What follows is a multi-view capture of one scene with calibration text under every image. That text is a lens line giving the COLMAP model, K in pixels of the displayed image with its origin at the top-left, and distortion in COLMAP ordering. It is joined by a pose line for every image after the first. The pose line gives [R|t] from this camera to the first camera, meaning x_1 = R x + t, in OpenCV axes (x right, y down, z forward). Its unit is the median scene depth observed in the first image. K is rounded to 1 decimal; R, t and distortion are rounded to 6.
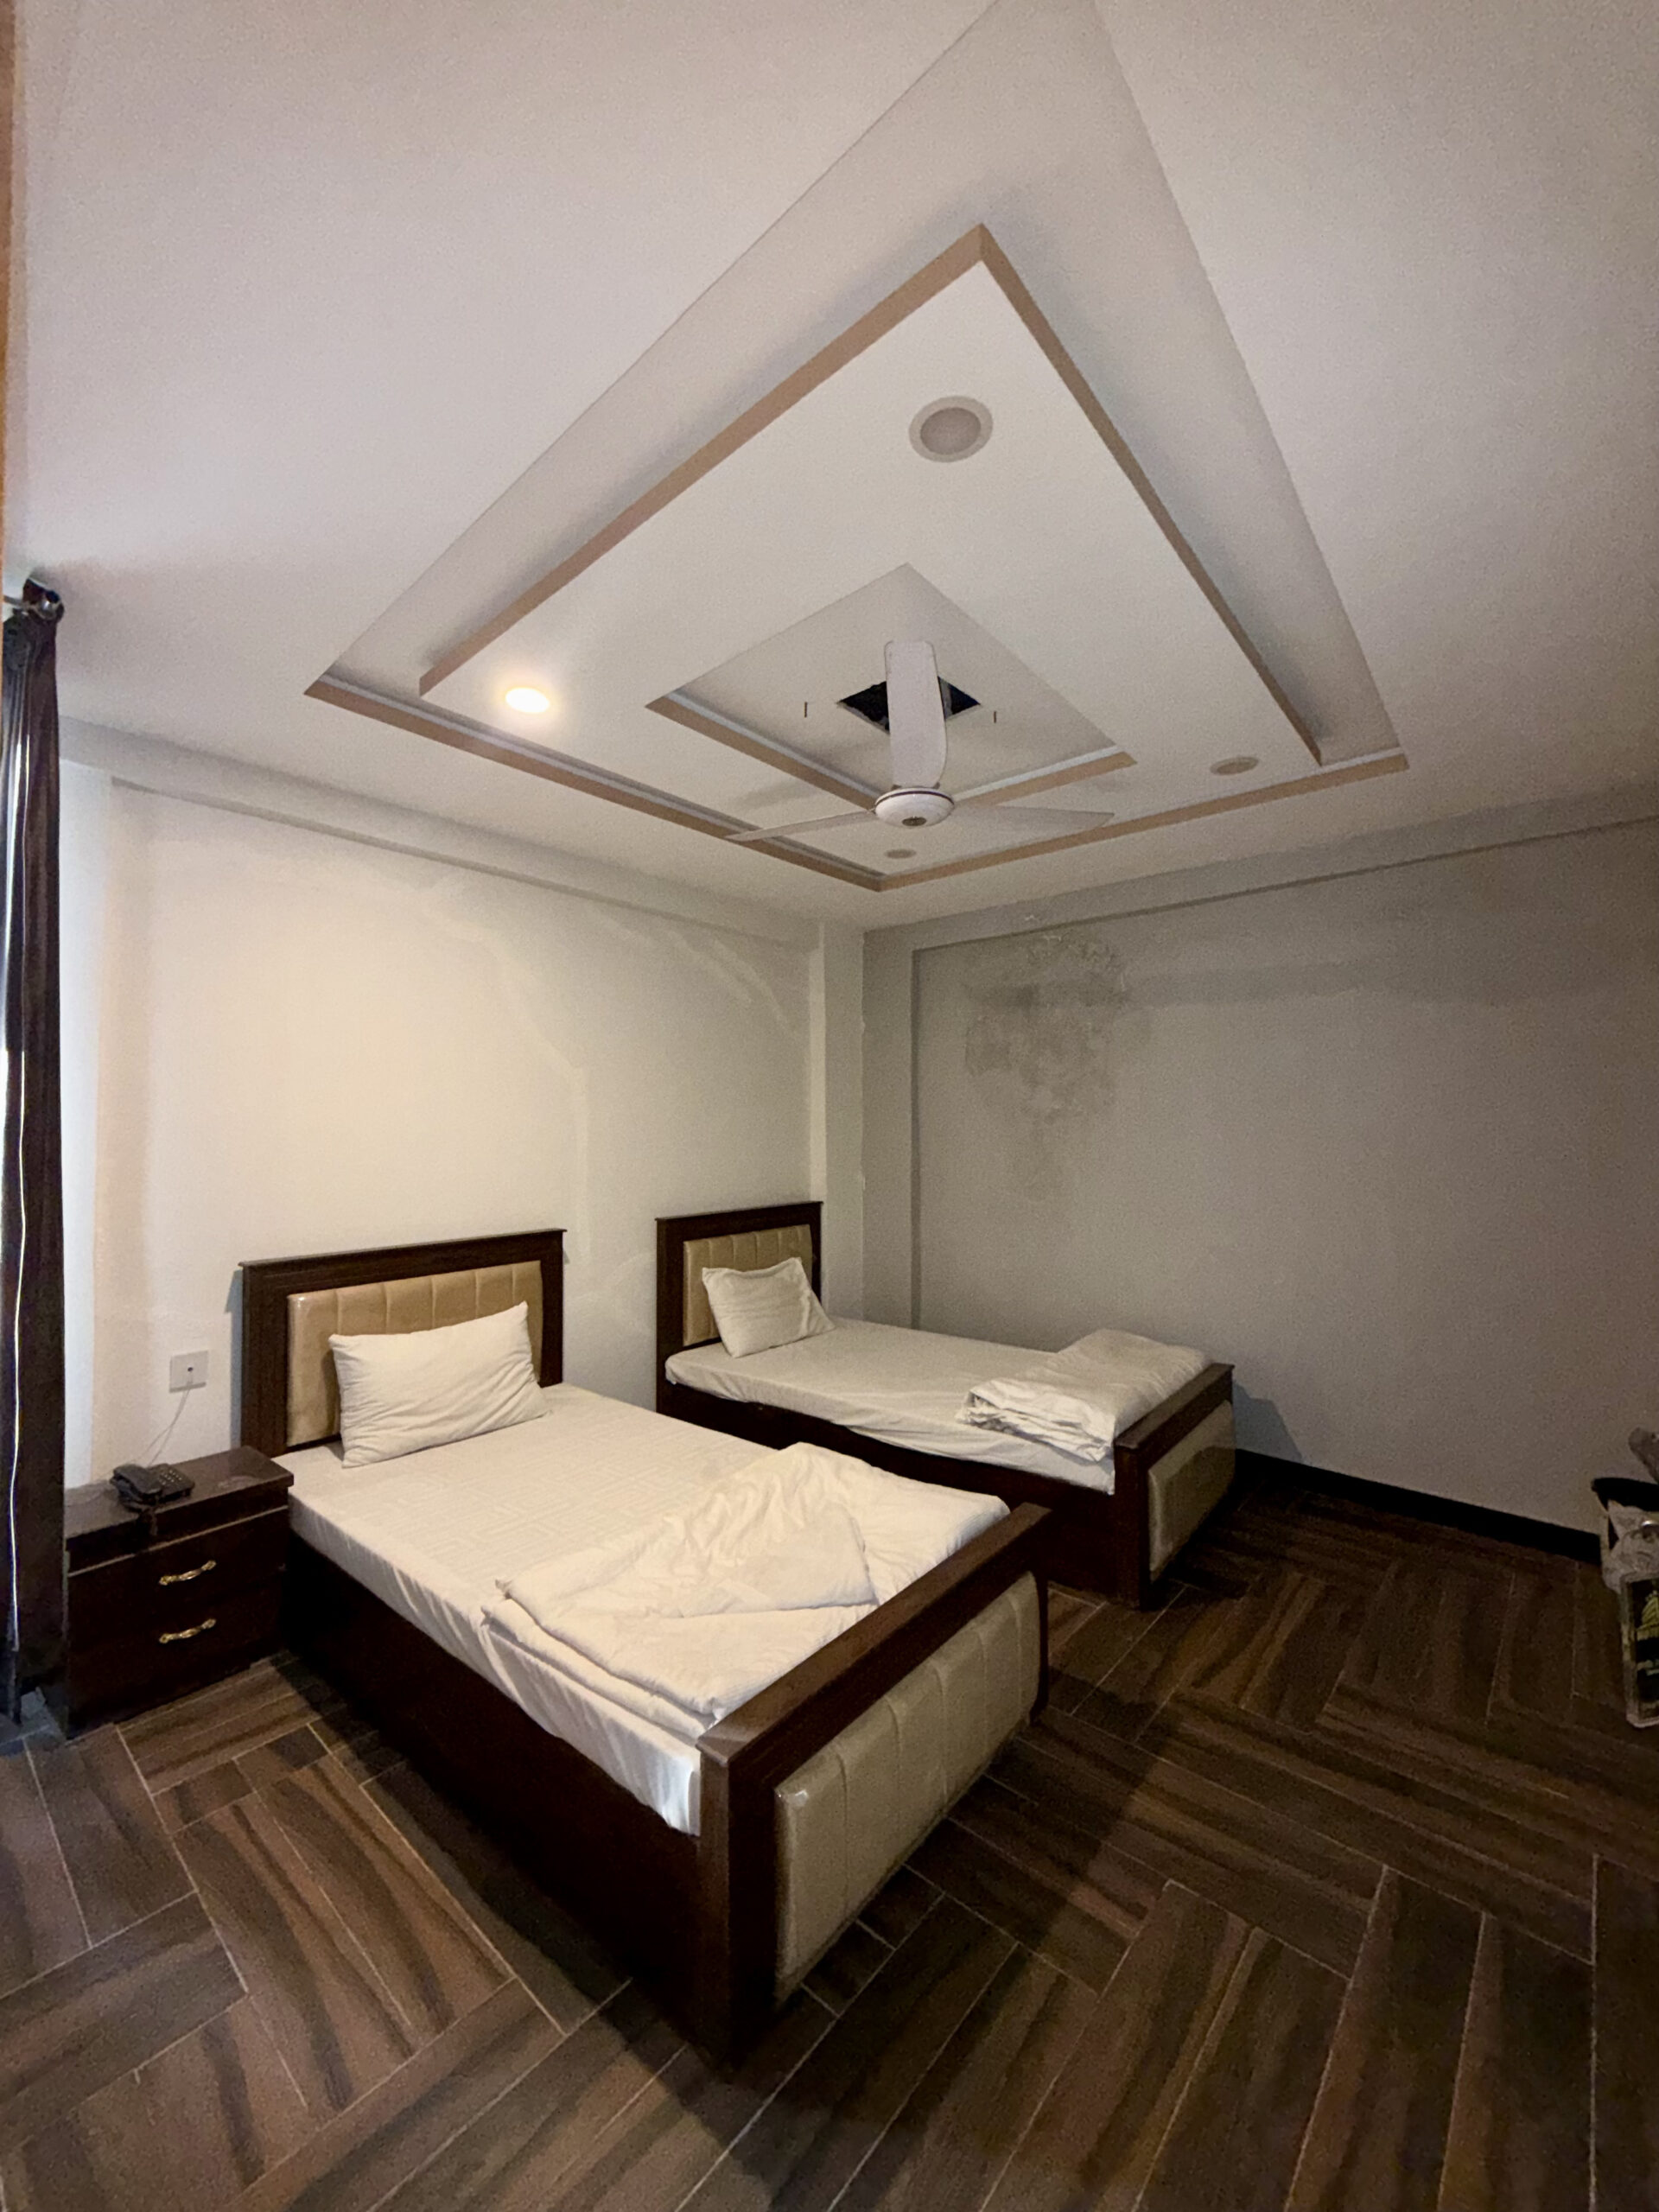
lens RADIAL K [[865.2, 0, 829.5], [0, 865.2, 1106.0], [0, 0, 1]] dist [-0.002627, -0.000192]
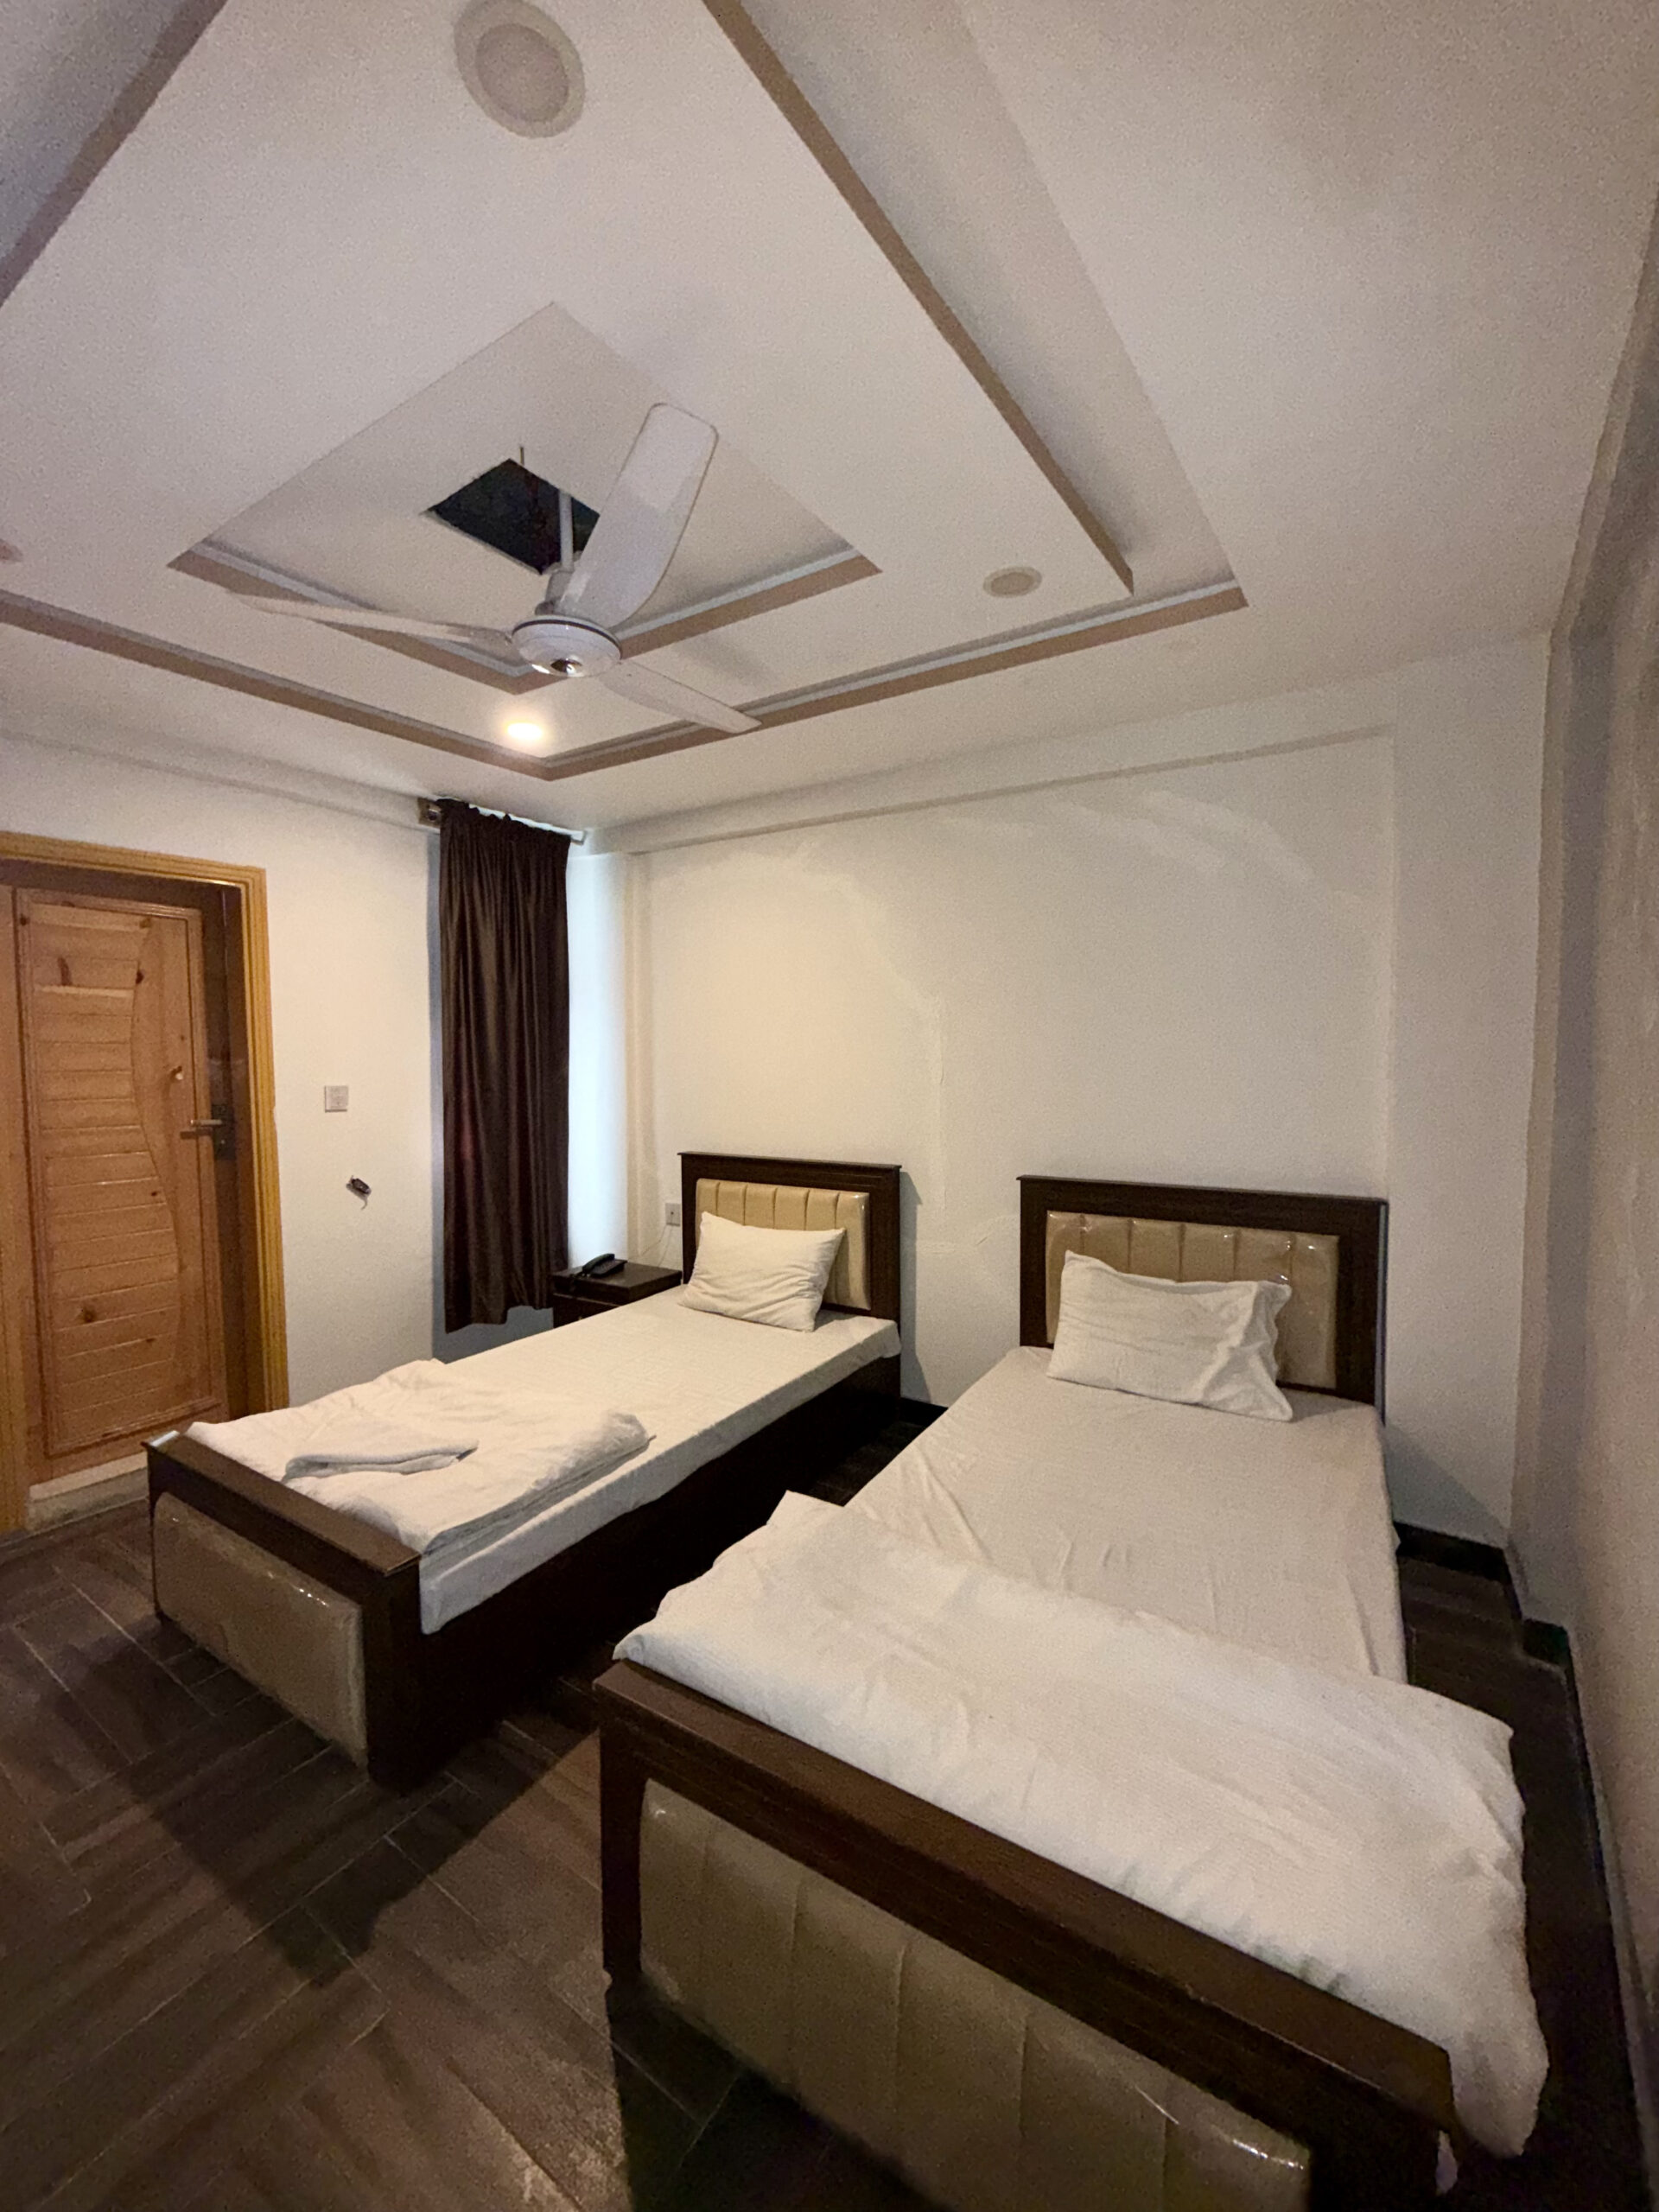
lens RADIAL K [[865.2, 0, 829.5], [0, 865.2, 1106.0], [0, 0, 1]] dist [-0.002627, -0.000192]
pose [[0.141721, 0.060617, -0.988049, 0.718588], [0.026374, 0.997538, 0.064982, 0.009263], [0.989555, -0.035268, 0.139774, 0.888704]]
